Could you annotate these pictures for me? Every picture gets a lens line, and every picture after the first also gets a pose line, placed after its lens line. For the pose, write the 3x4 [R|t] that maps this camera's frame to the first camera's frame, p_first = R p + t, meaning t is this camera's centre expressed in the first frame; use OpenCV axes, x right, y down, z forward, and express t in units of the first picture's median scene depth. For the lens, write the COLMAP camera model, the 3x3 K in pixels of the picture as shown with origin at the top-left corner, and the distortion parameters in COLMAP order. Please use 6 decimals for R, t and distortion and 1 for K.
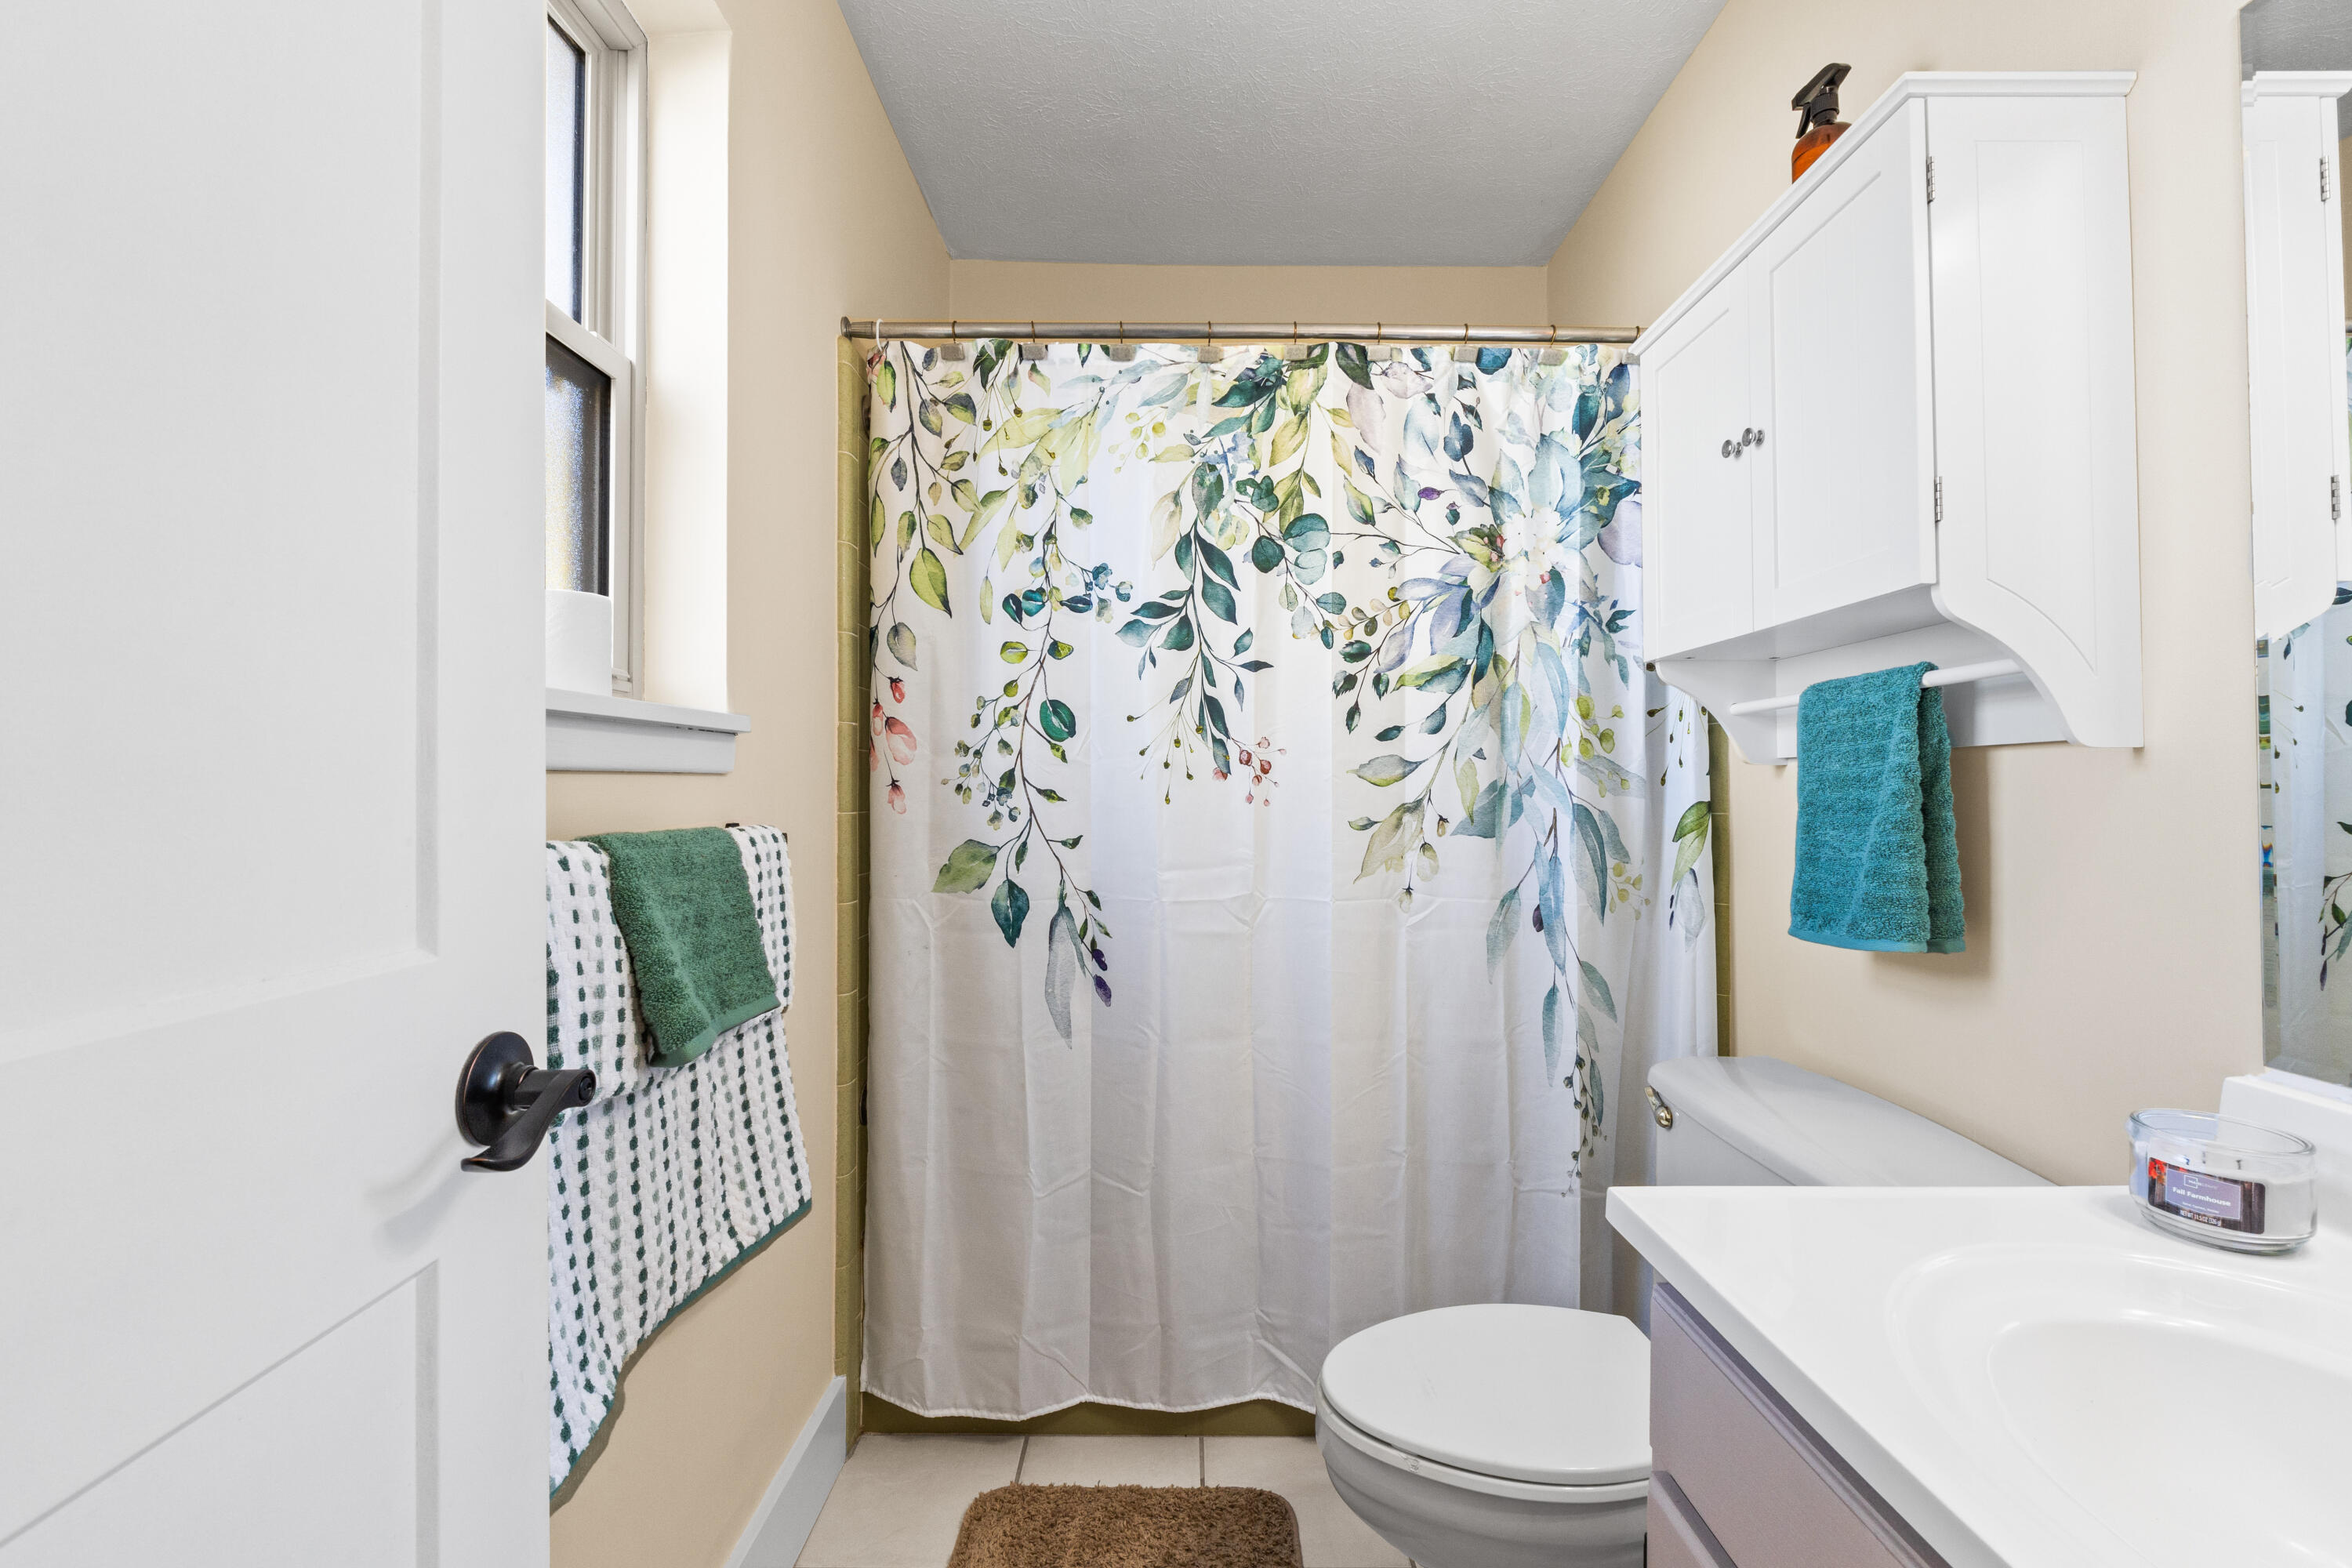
lens RADIAL K [[1015.9, 0, 1178.5], [0, 1015.9, 777.6], [0, 0, 1]] dist [-0.010742, 0.000883]
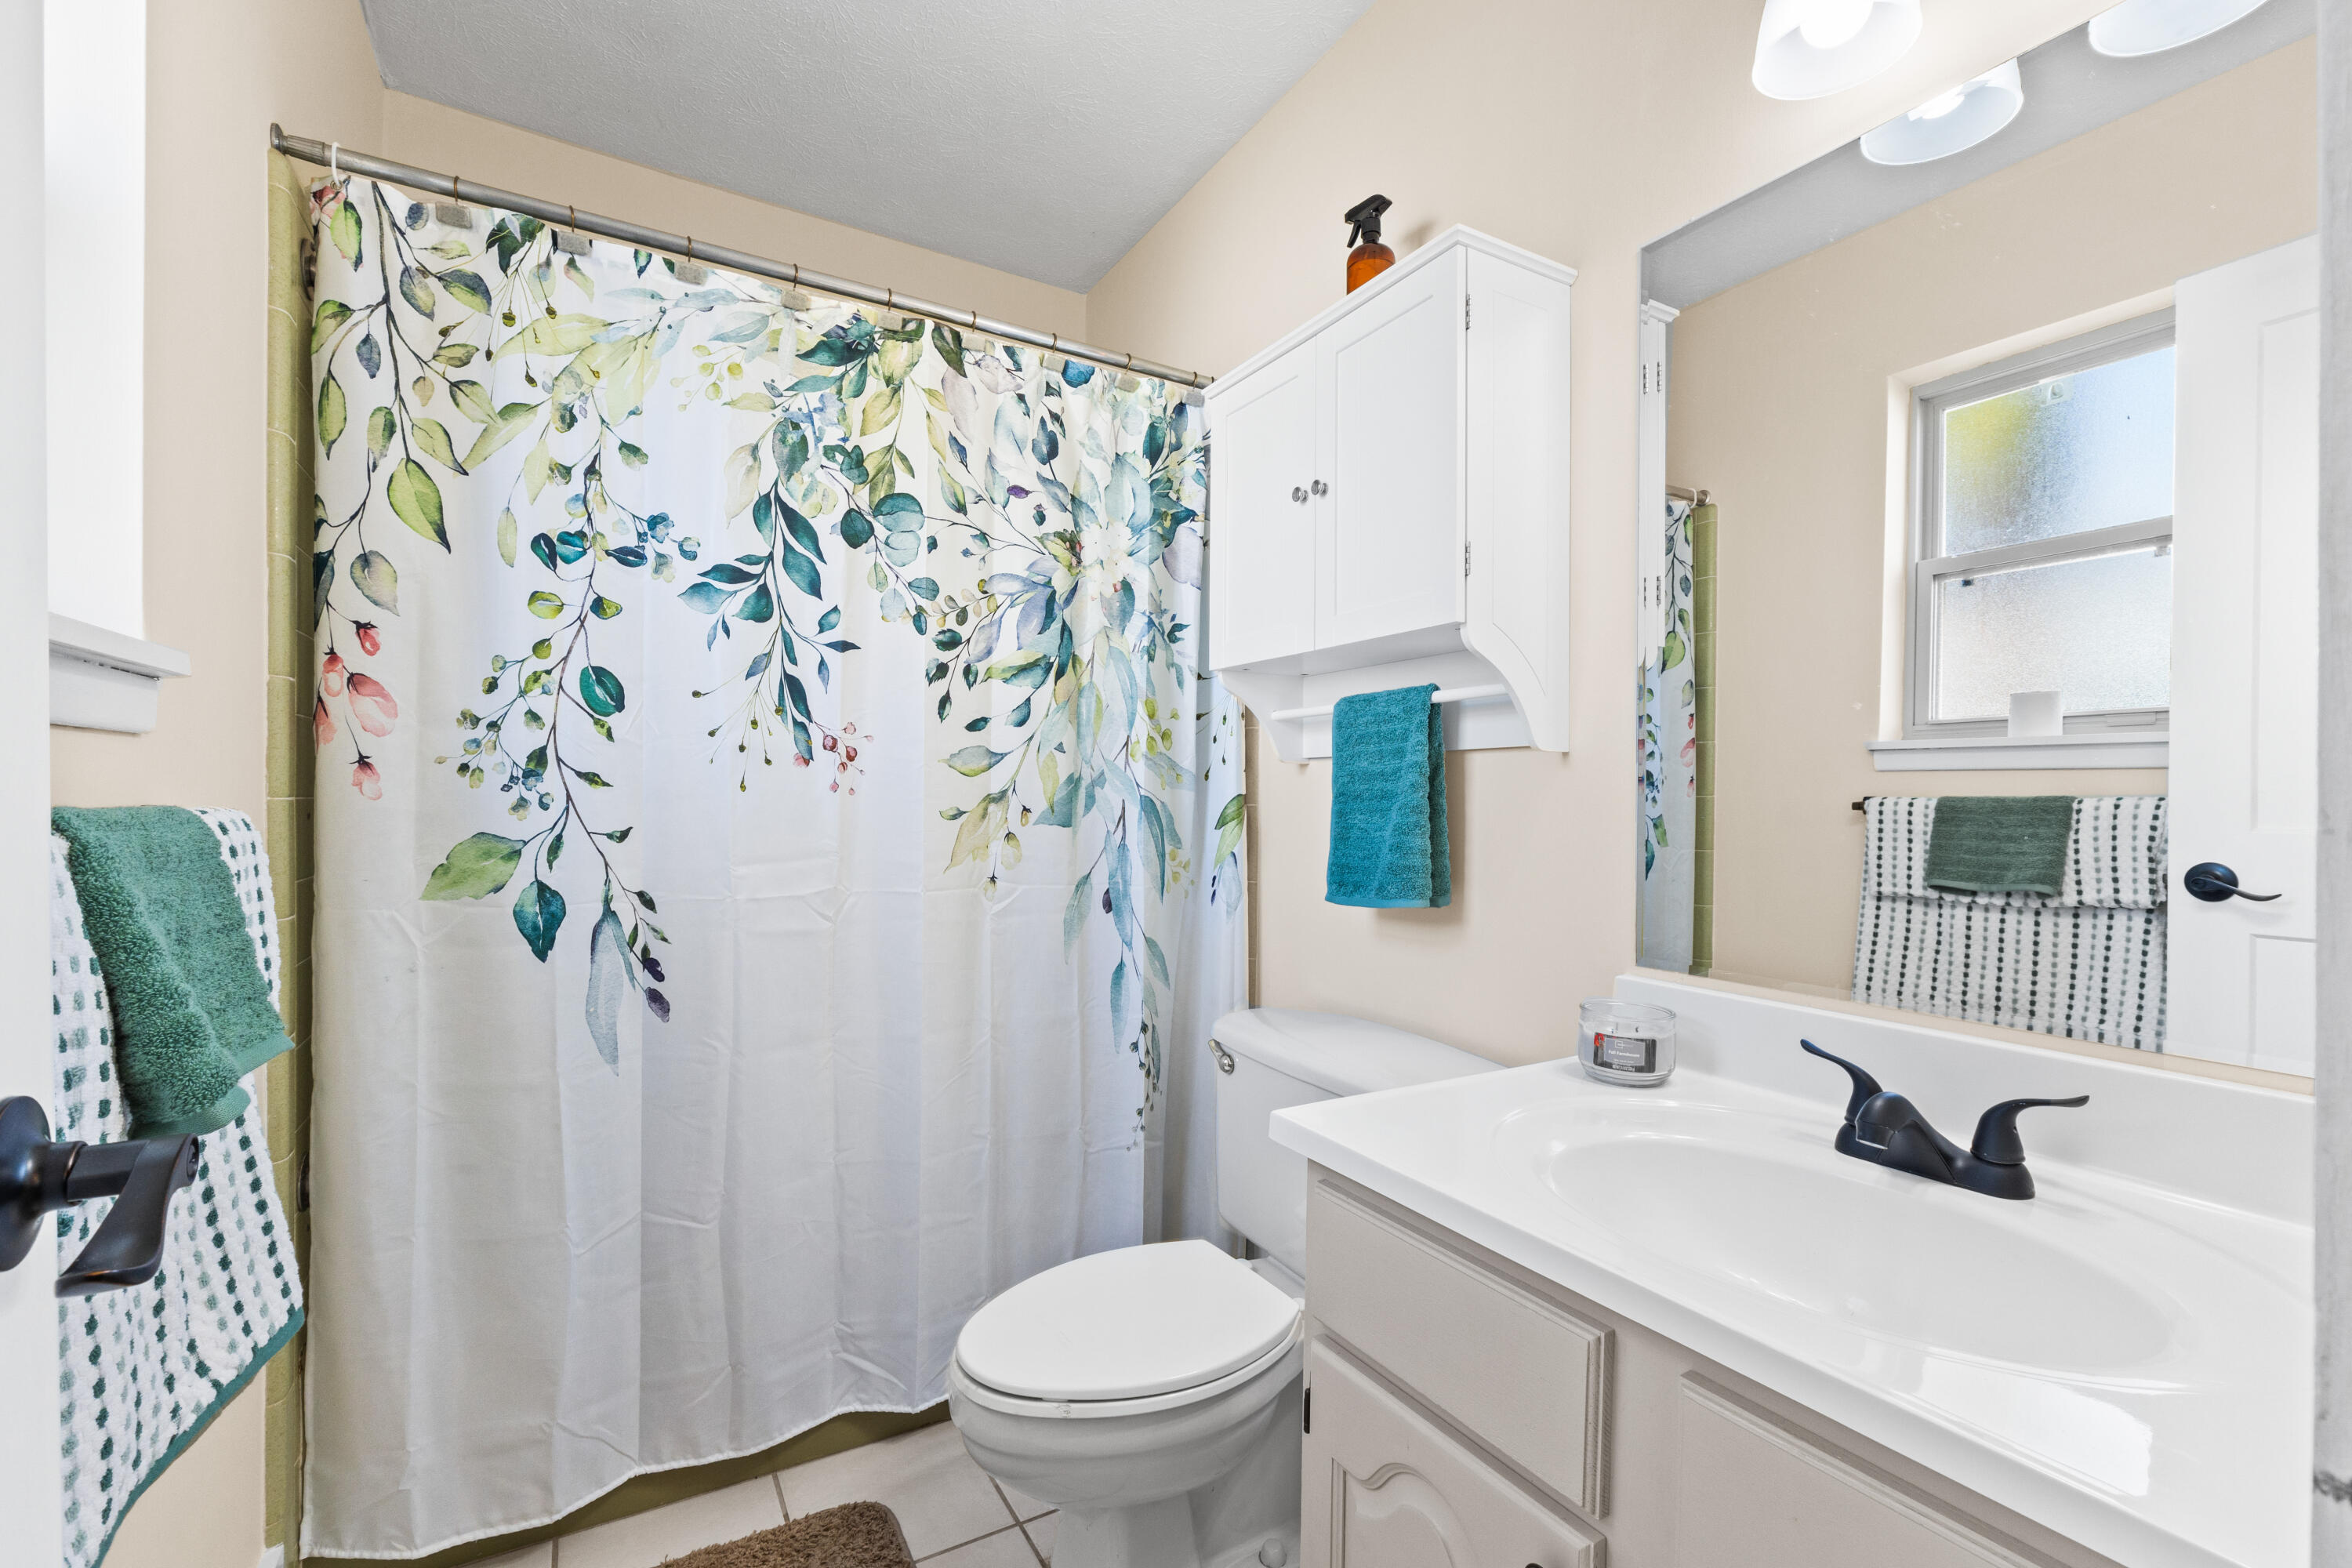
lens RADIAL K [[1015.9, 0, 1191.2], [0, 1015.9, 805.0], [0, 0, 1]] dist [-0.010742, 0.000883]
pose [[0.859108, 0.004315, 0.511777, -0.129850], [-0.016269, 0.999689, 0.018881, 0.014556], [-0.511536, -0.024547, 0.858911, 0.023186]]
